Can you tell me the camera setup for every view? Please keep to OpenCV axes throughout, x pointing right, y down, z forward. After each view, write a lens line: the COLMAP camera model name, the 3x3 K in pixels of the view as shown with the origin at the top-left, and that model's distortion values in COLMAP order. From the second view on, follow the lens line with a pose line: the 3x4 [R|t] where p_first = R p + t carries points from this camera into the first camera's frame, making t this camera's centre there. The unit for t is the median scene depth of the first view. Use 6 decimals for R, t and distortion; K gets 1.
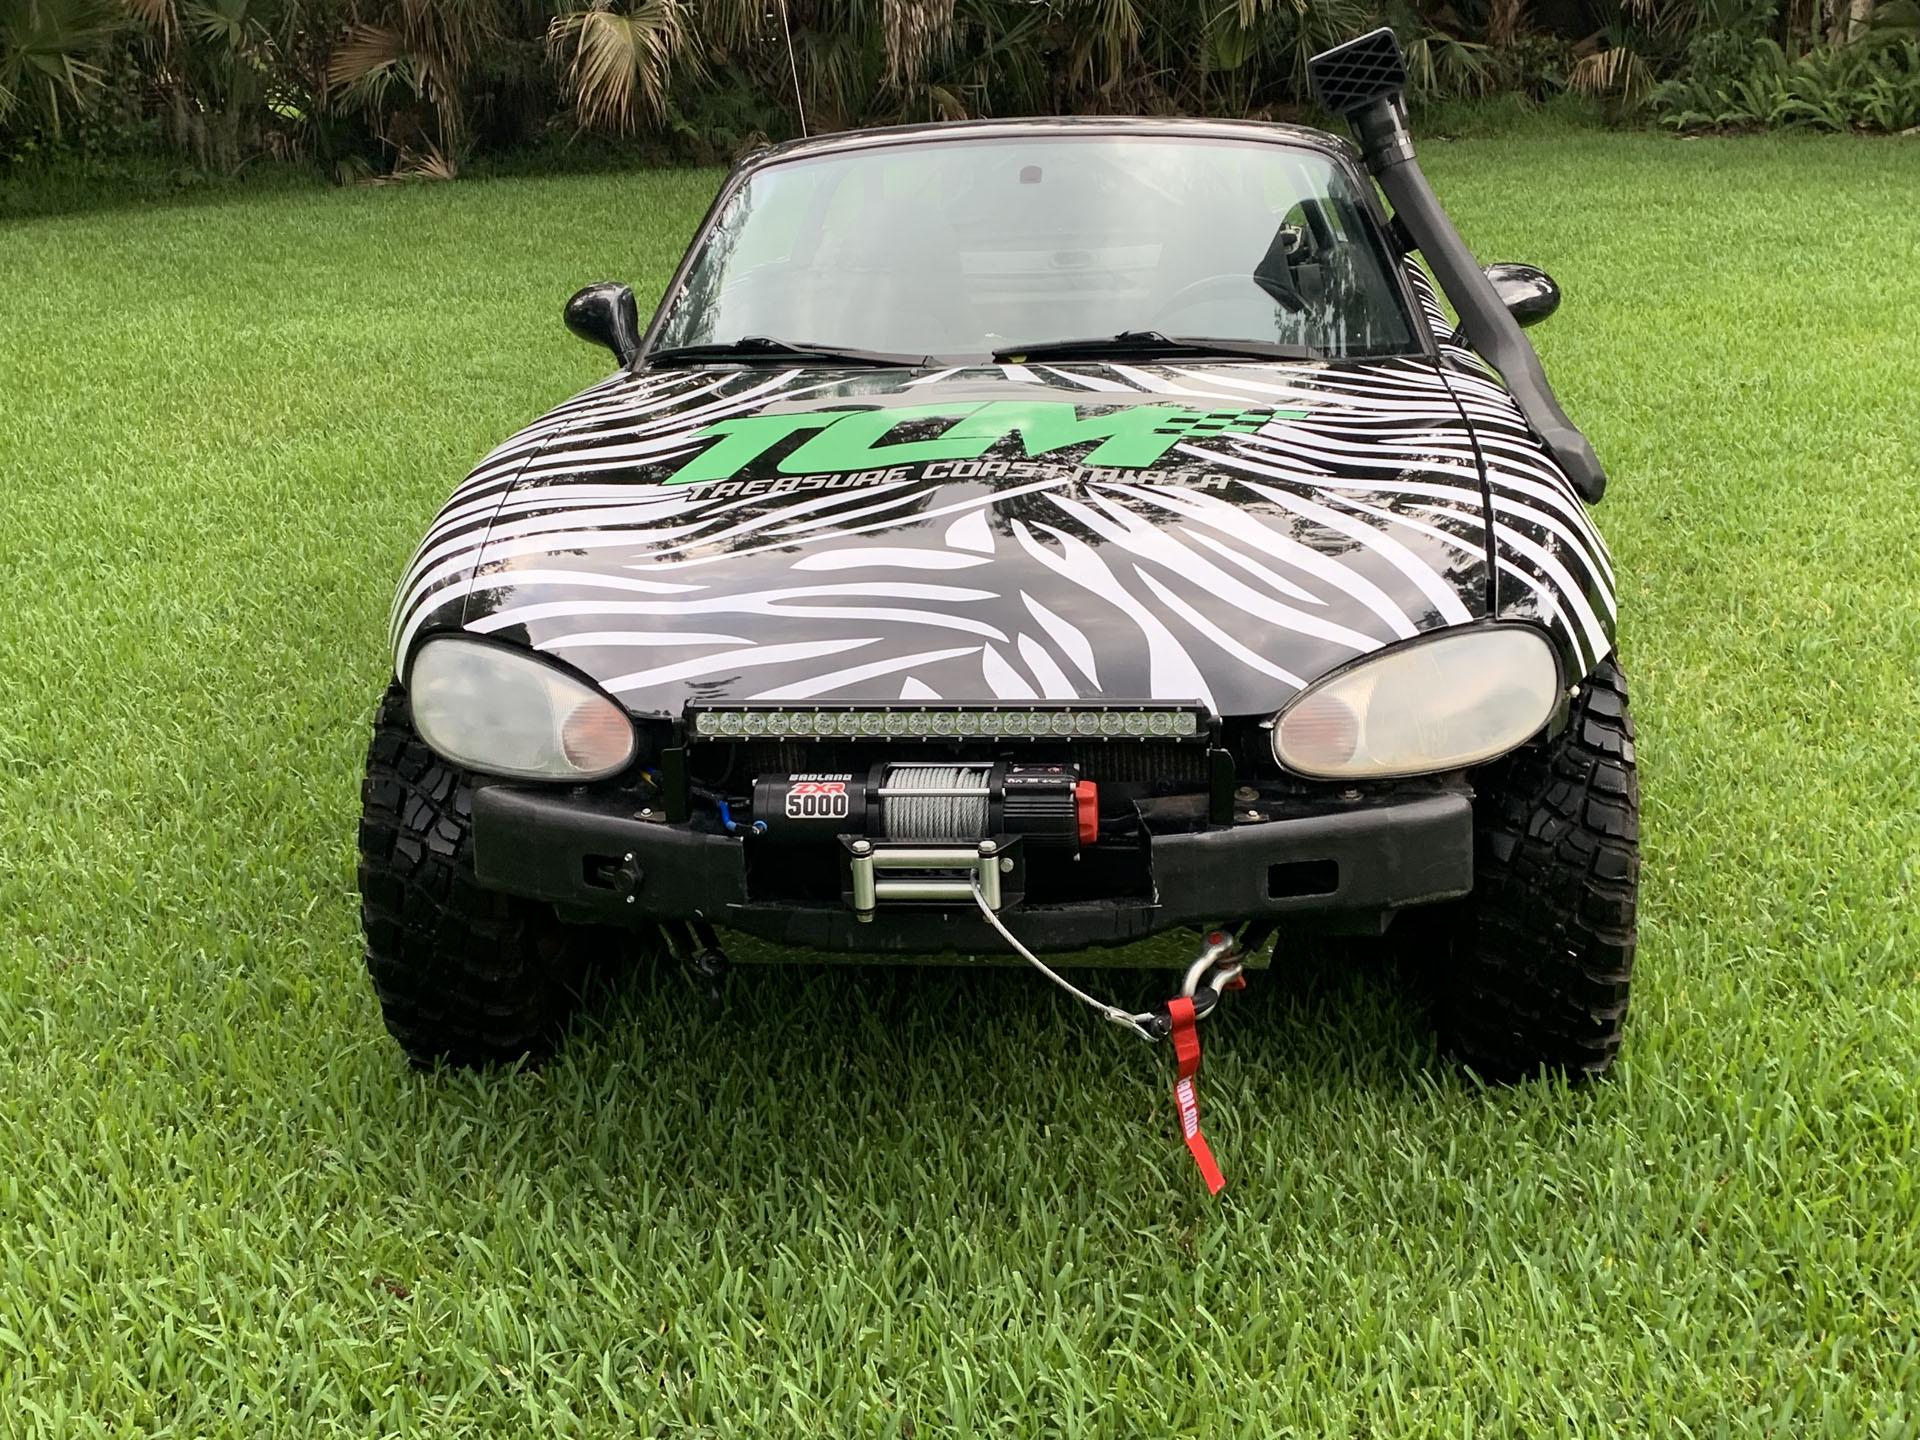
lens RADIAL K [[2303.4, 0, 951.8], [0, 2303.4, 716.3], [0, 0, 1]] dist [0.039092, 0.000000]
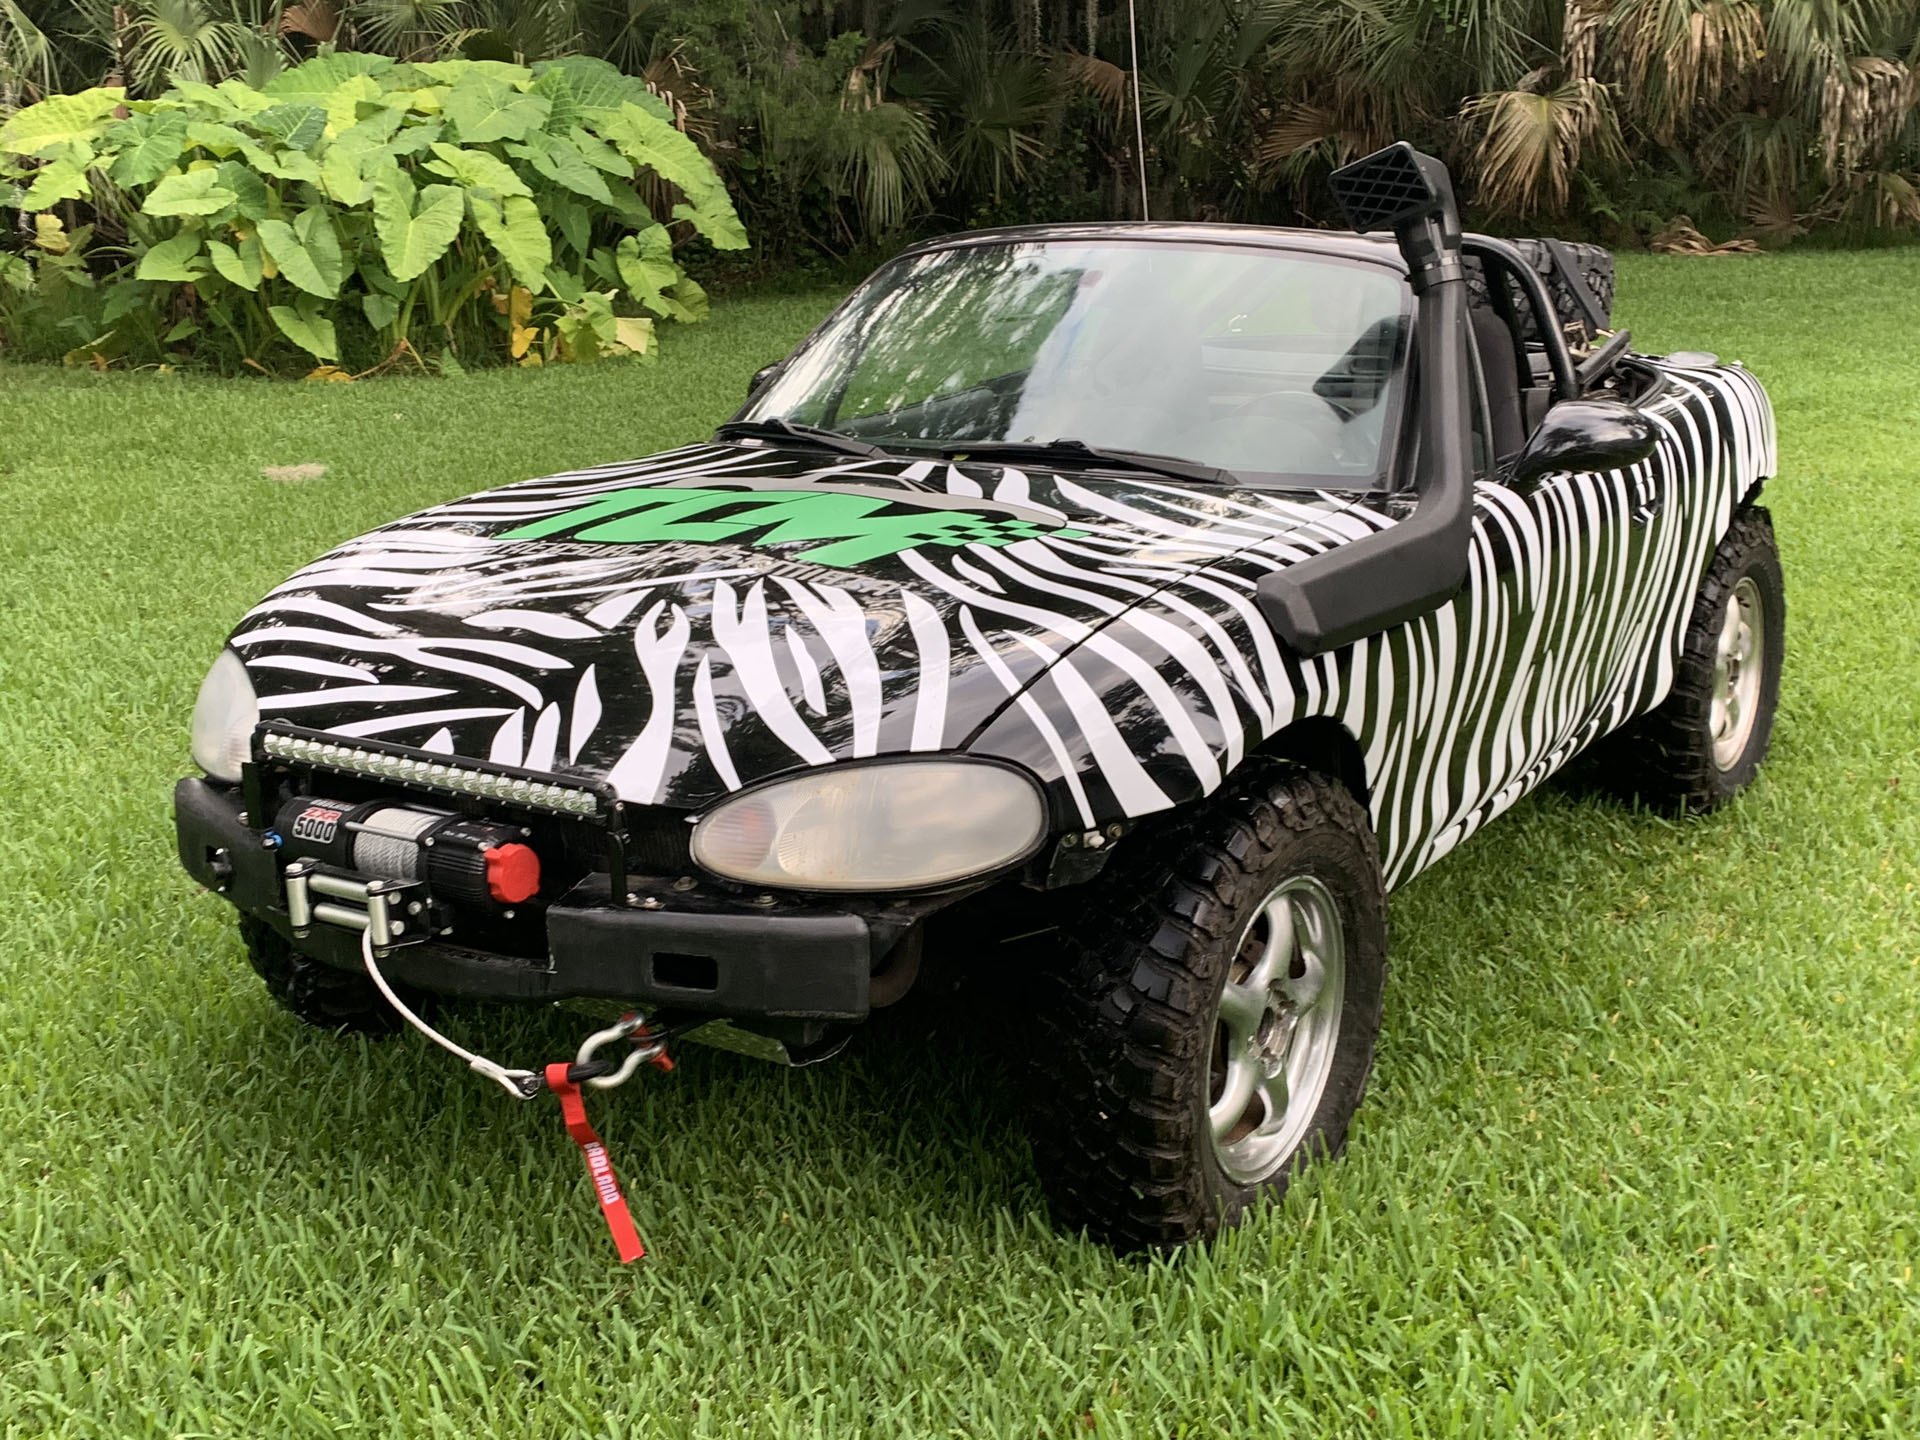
lens RADIAL K [[2303.4, 0, 940.8], [0, 2303.4, 717.8], [0, 0, 1]] dist [0.039092, 0.000000]
pose [[0.892304, 0.130278, -0.432228, 0.400097], [-0.142489, 0.989788, 0.004173, -0.036375], [0.428358, 0.057864, 0.901755, 0.067897]]
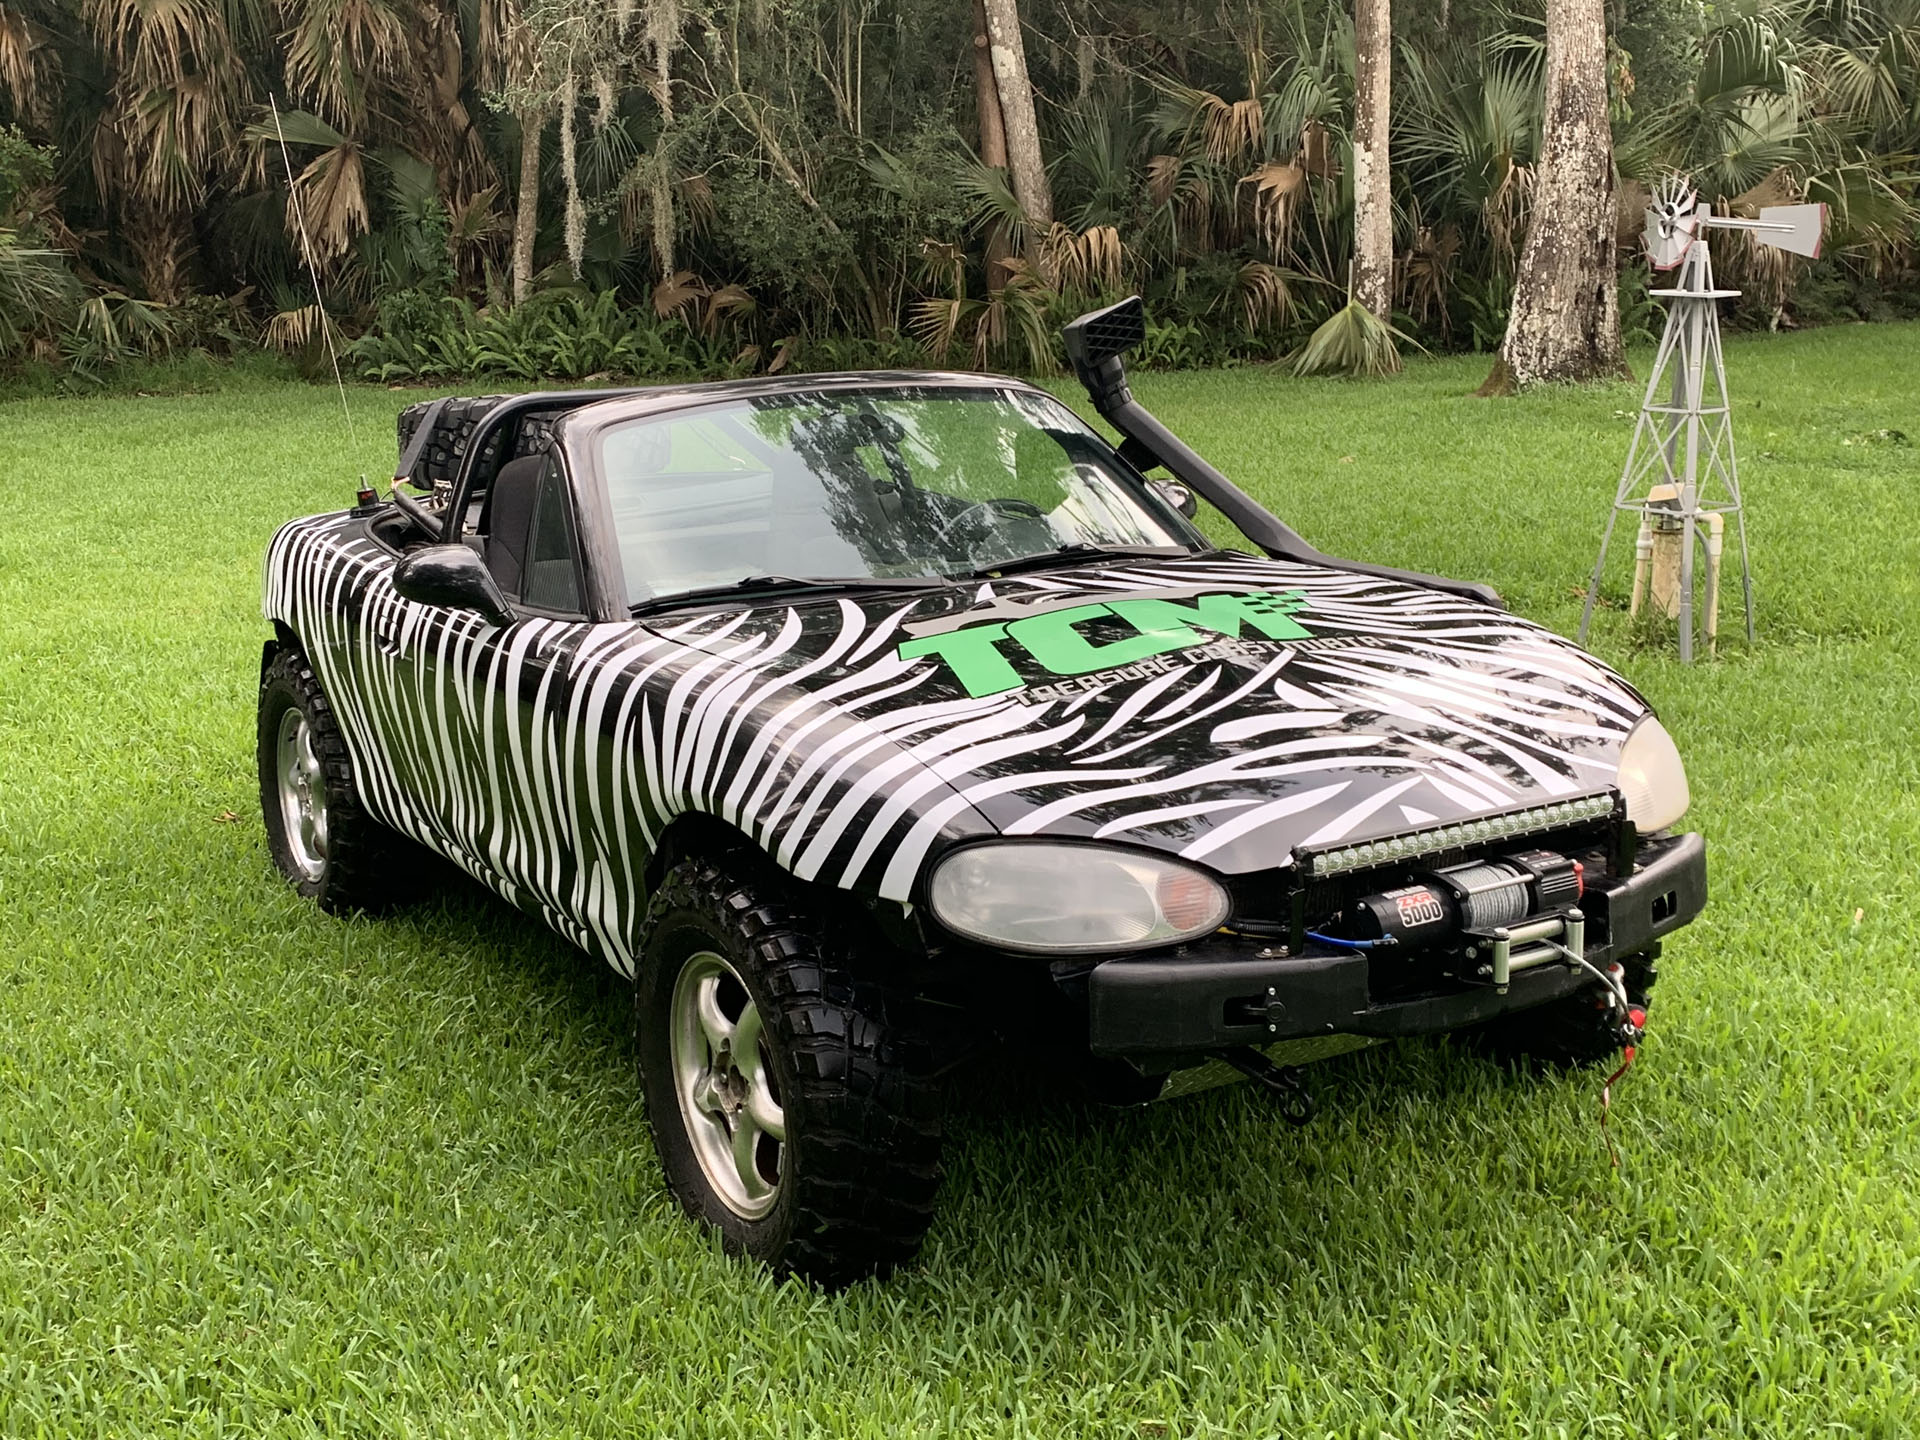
lens RADIAL K [[2303.4, 0, 967.3], [0, 2303.4, 718.8], [0, 0, 1]] dist [0.039092, 0.000000]
pose [[0.795477, -0.117295, 0.594523, -0.564653], [0.177934, 0.983052, -0.044129, -0.030319], [-0.579272, 0.140890, 0.802866, 0.078469]]
